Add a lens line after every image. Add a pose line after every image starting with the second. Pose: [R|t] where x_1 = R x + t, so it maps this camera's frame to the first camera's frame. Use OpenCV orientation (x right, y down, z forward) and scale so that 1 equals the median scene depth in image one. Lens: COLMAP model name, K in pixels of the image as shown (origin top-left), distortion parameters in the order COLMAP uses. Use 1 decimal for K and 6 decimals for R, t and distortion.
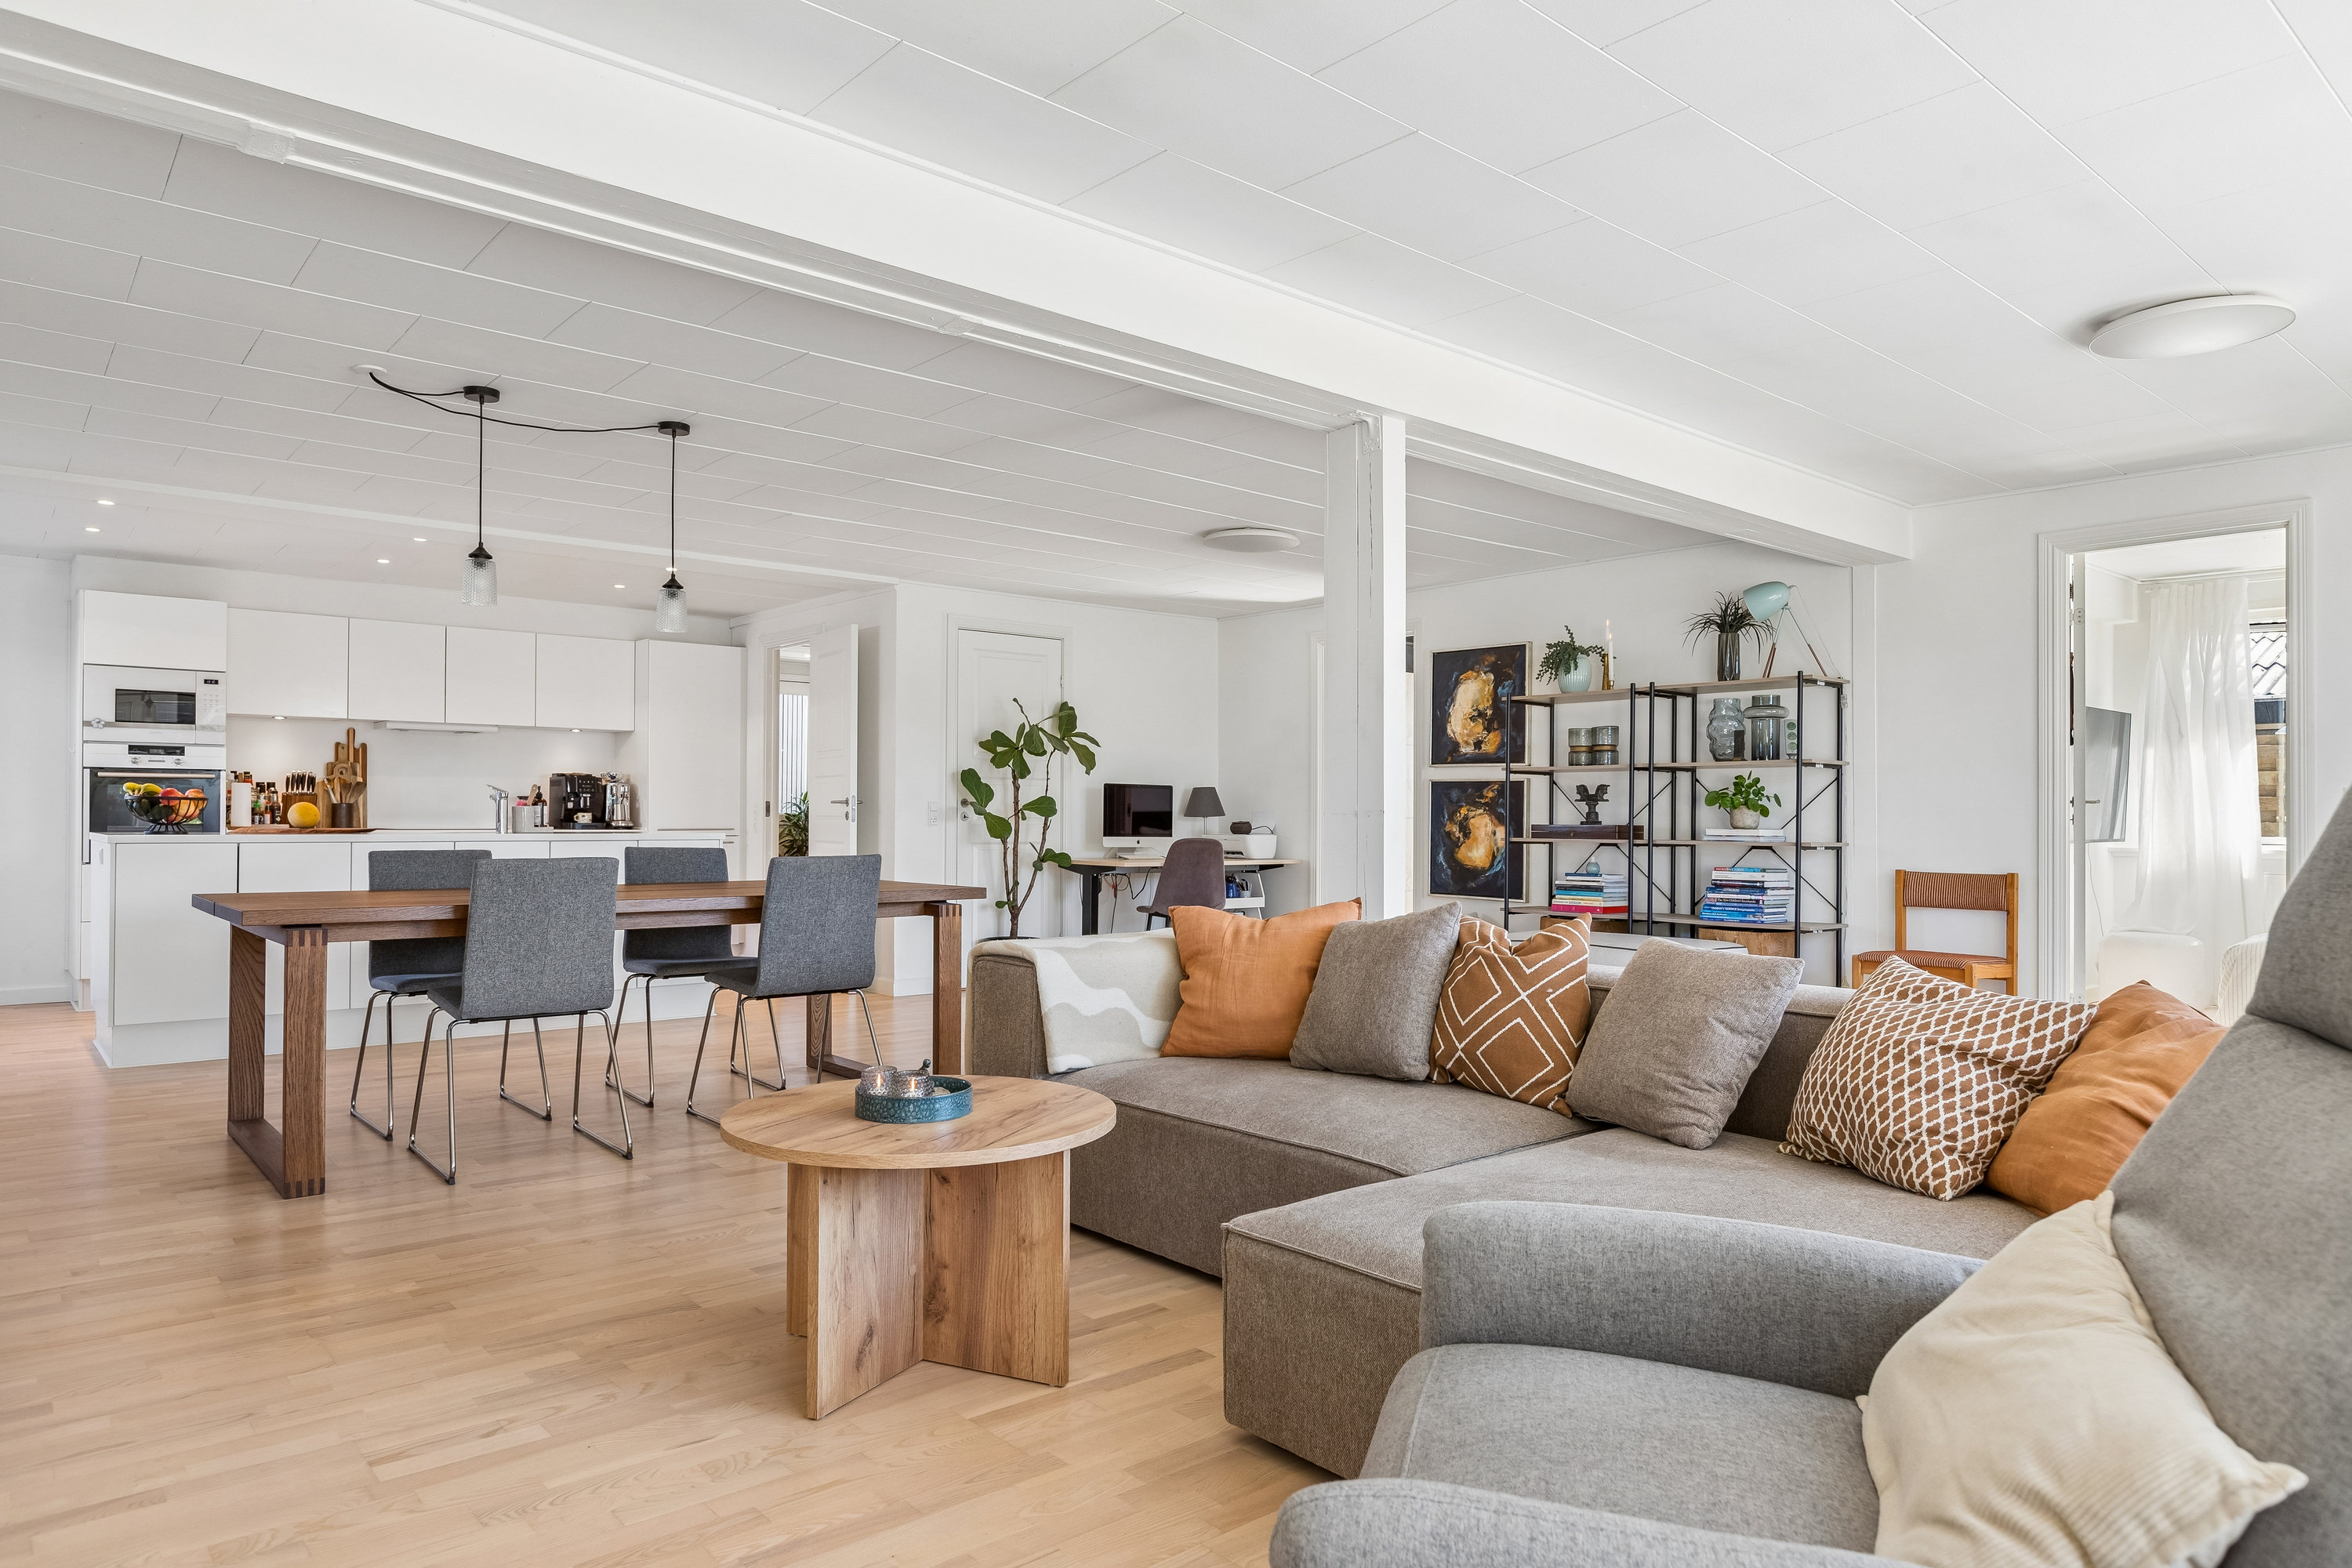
lens RADIAL K [[1442.8, 0, 1185.8], [0, 1442.8, 805.6], [0, 0, 1]] dist [-0.001263, -0.002332]
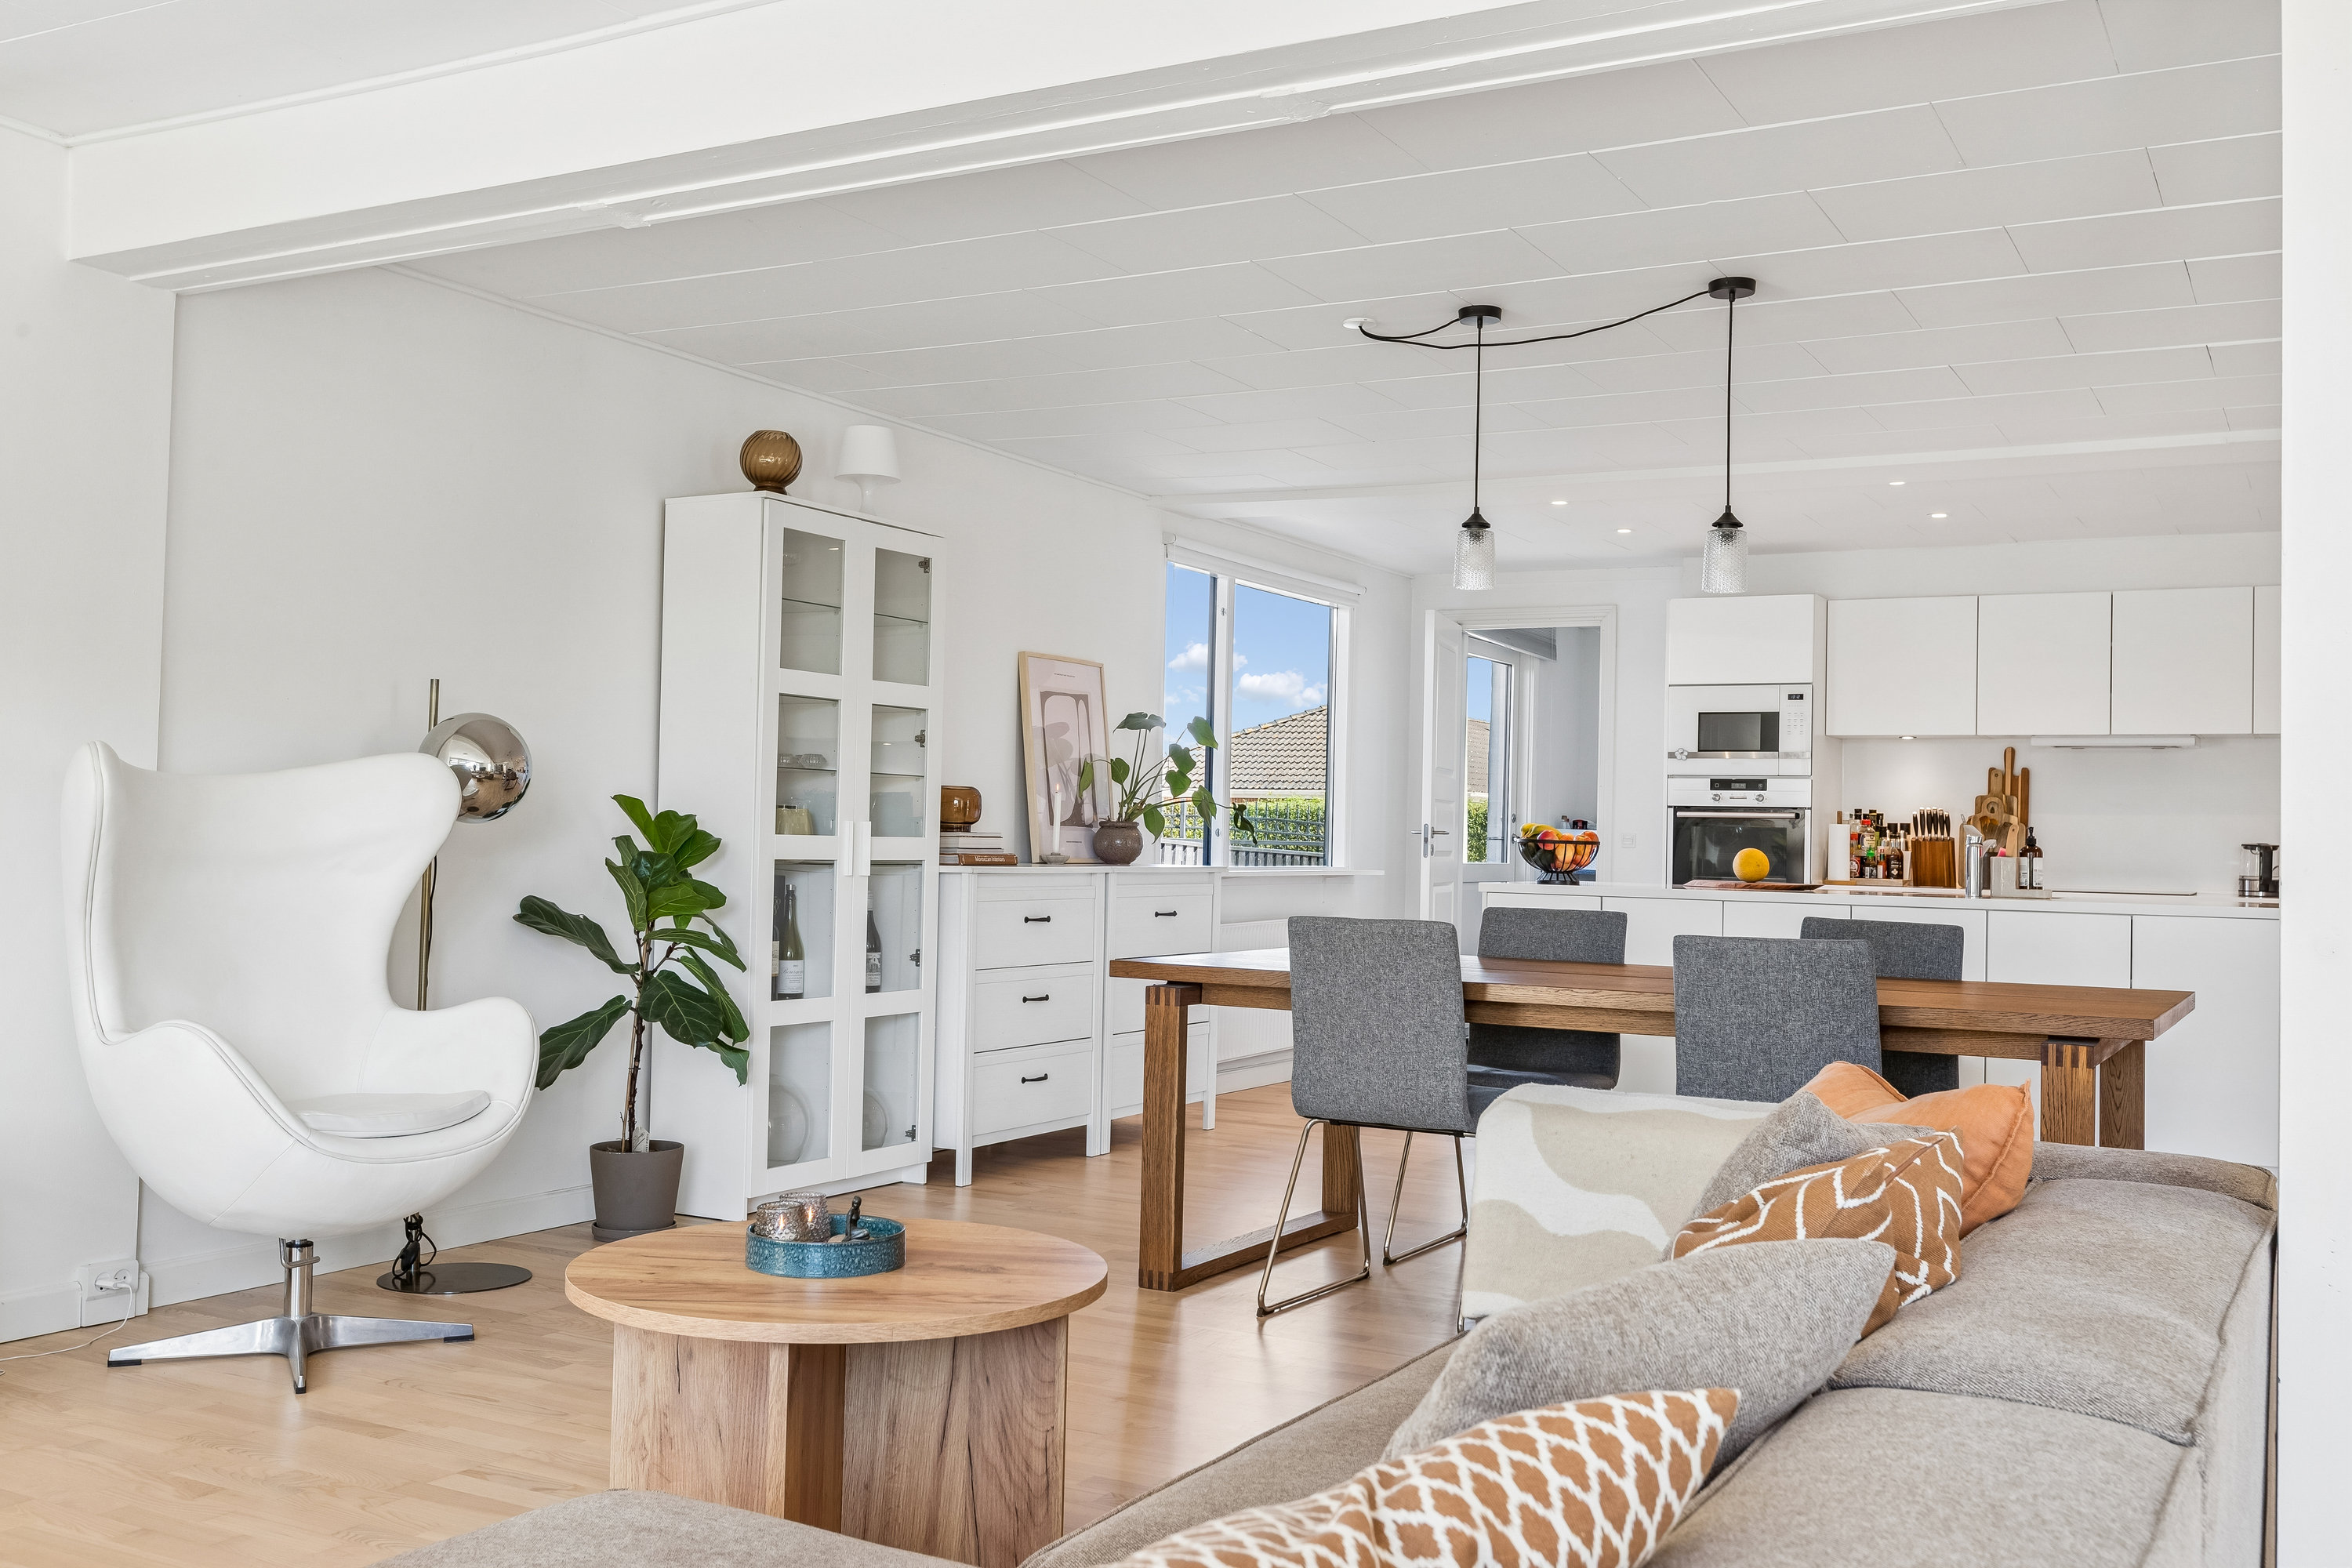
lens RADIAL K [[2152.4, 0, 1174.8], [0, 2152.4, 782.6], [0, 0, 1]] dist [-0.002986, -0.003298]
pose [[0.342637, -0.021409, -0.939224, 0.319952], [-0.013740, 0.999519, -0.027795, -0.001182], [0.939367, 0.022429, 0.342178, 0.278779]]
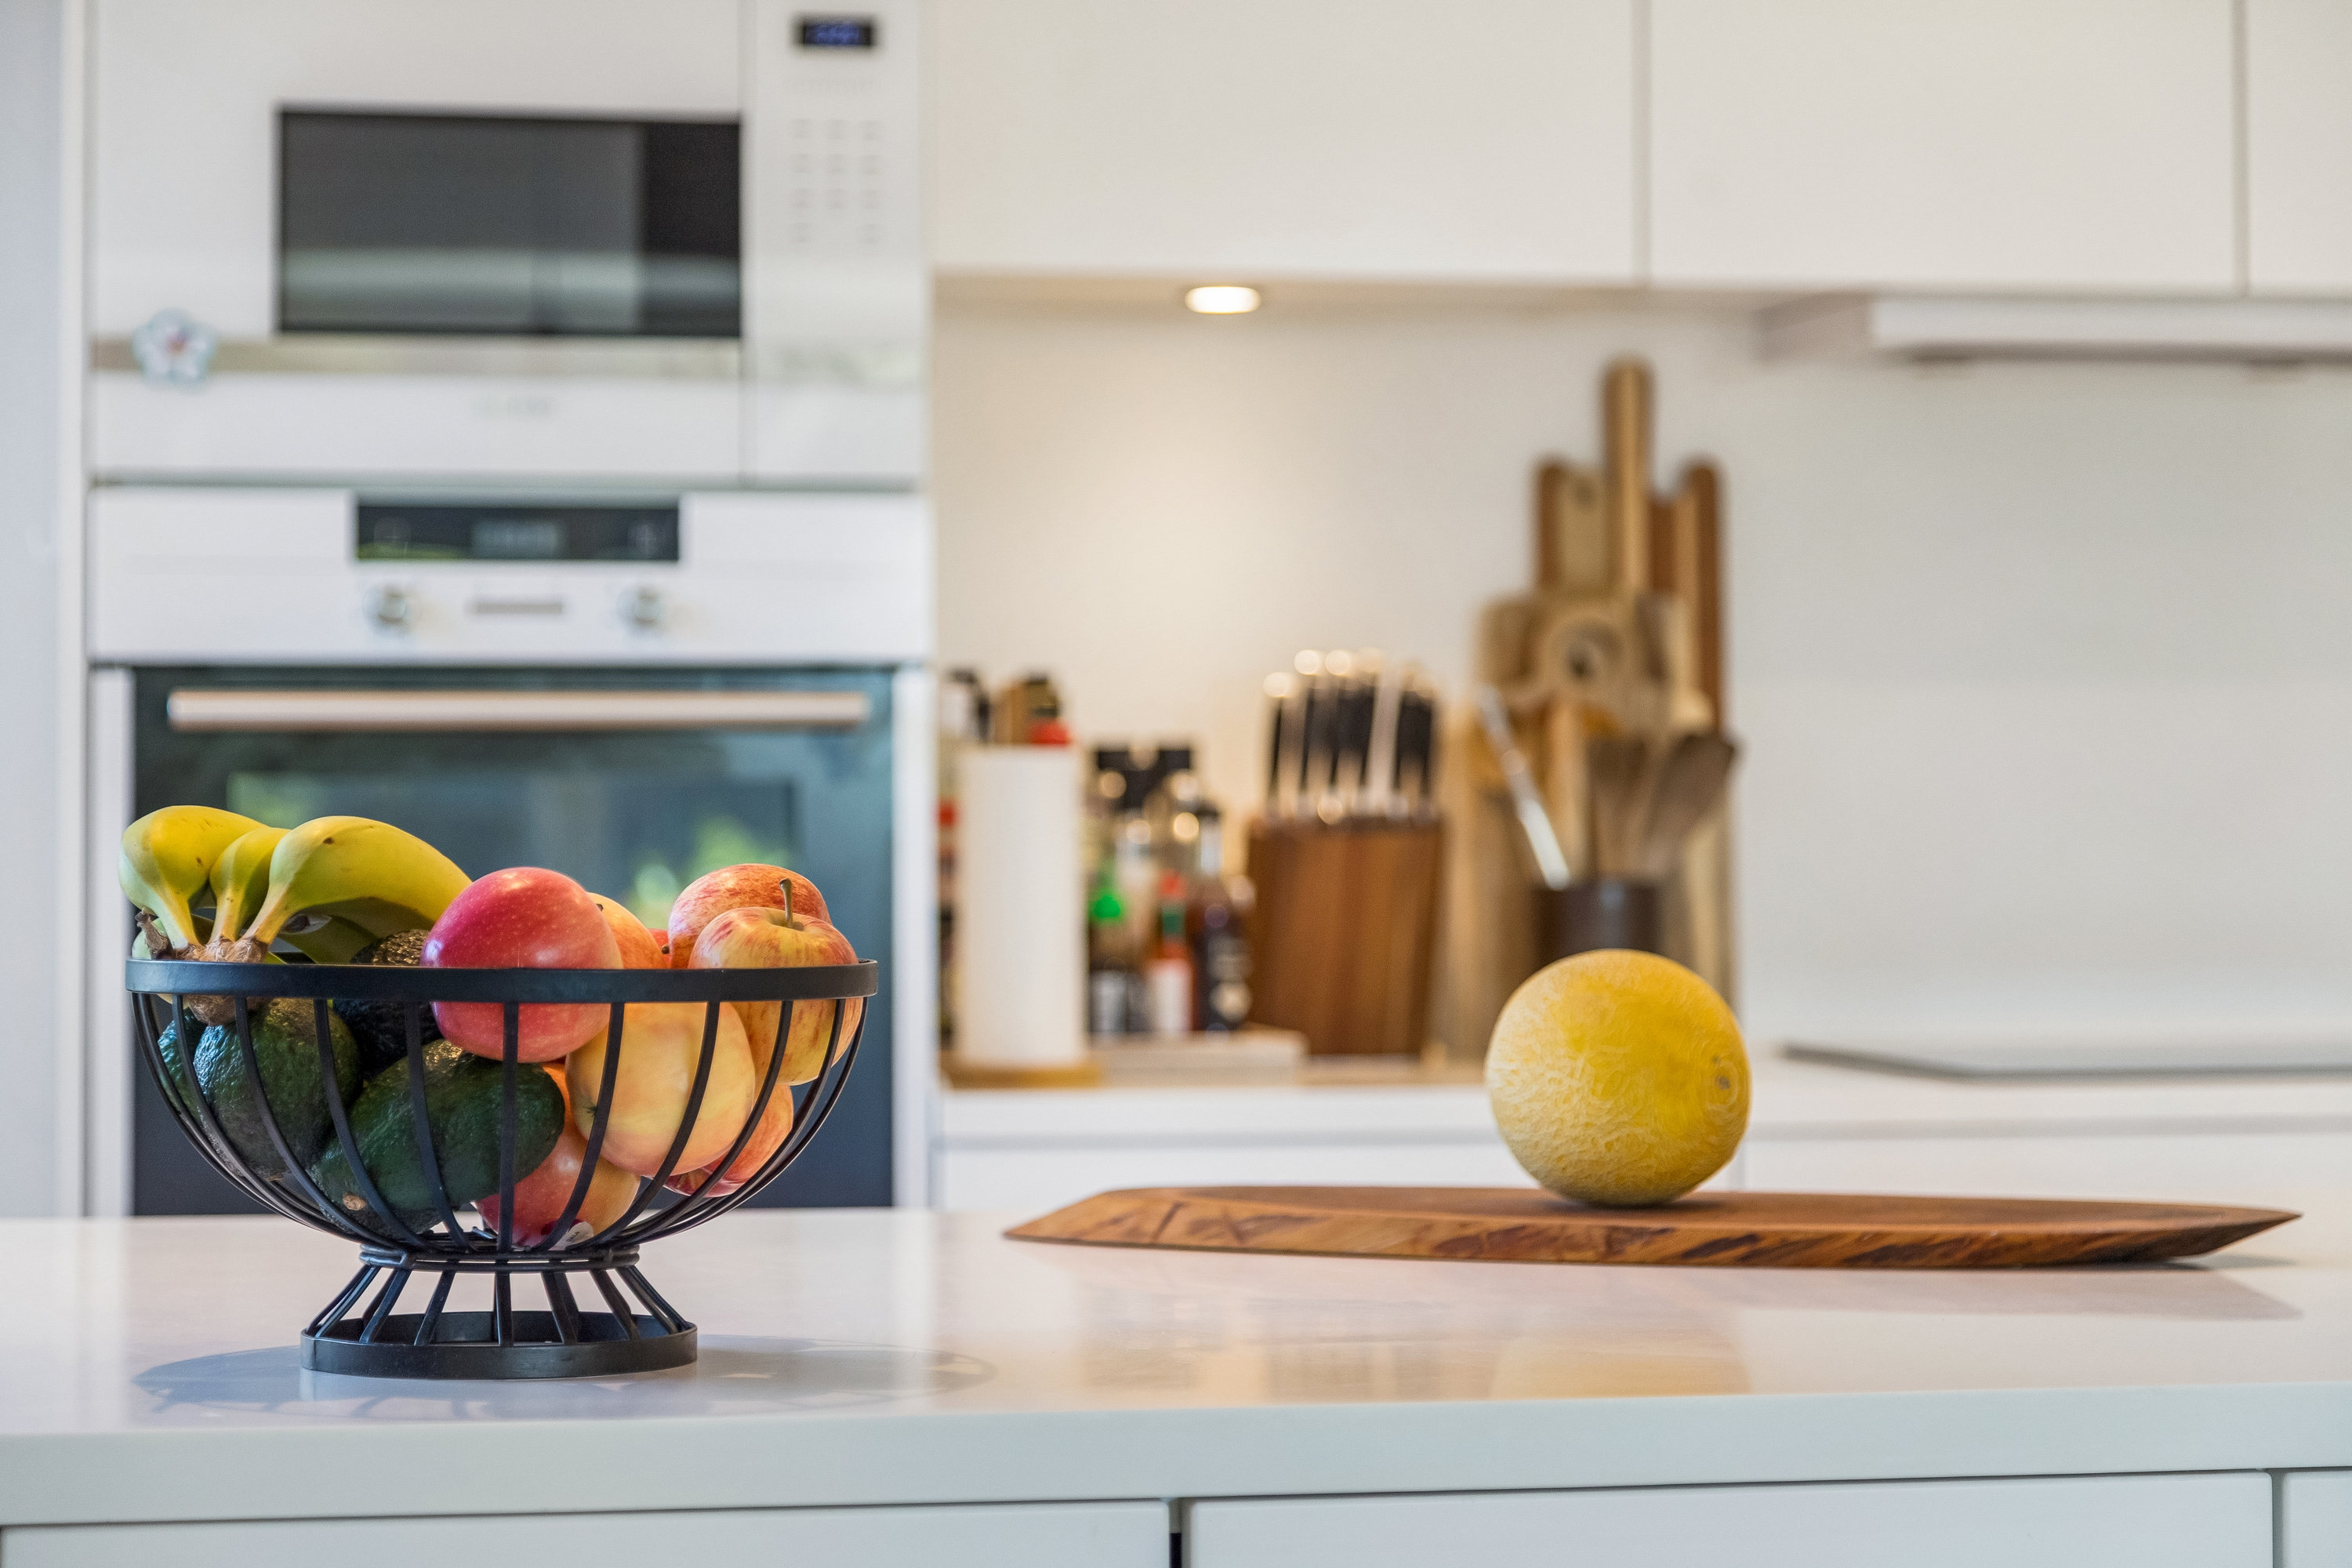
lens RADIAL K [[5384.3, 0, 1176.0], [0, 5384.3, 784.0], [0, 0, 1]] dist [-0.021246, -0.076997]
pose [[0.866882, -0.009287, -0.498428, -0.393546], [0.010866, 0.999941, 0.000268, -0.013147], [0.498396, -0.005648, 0.866931, 0.571448]]
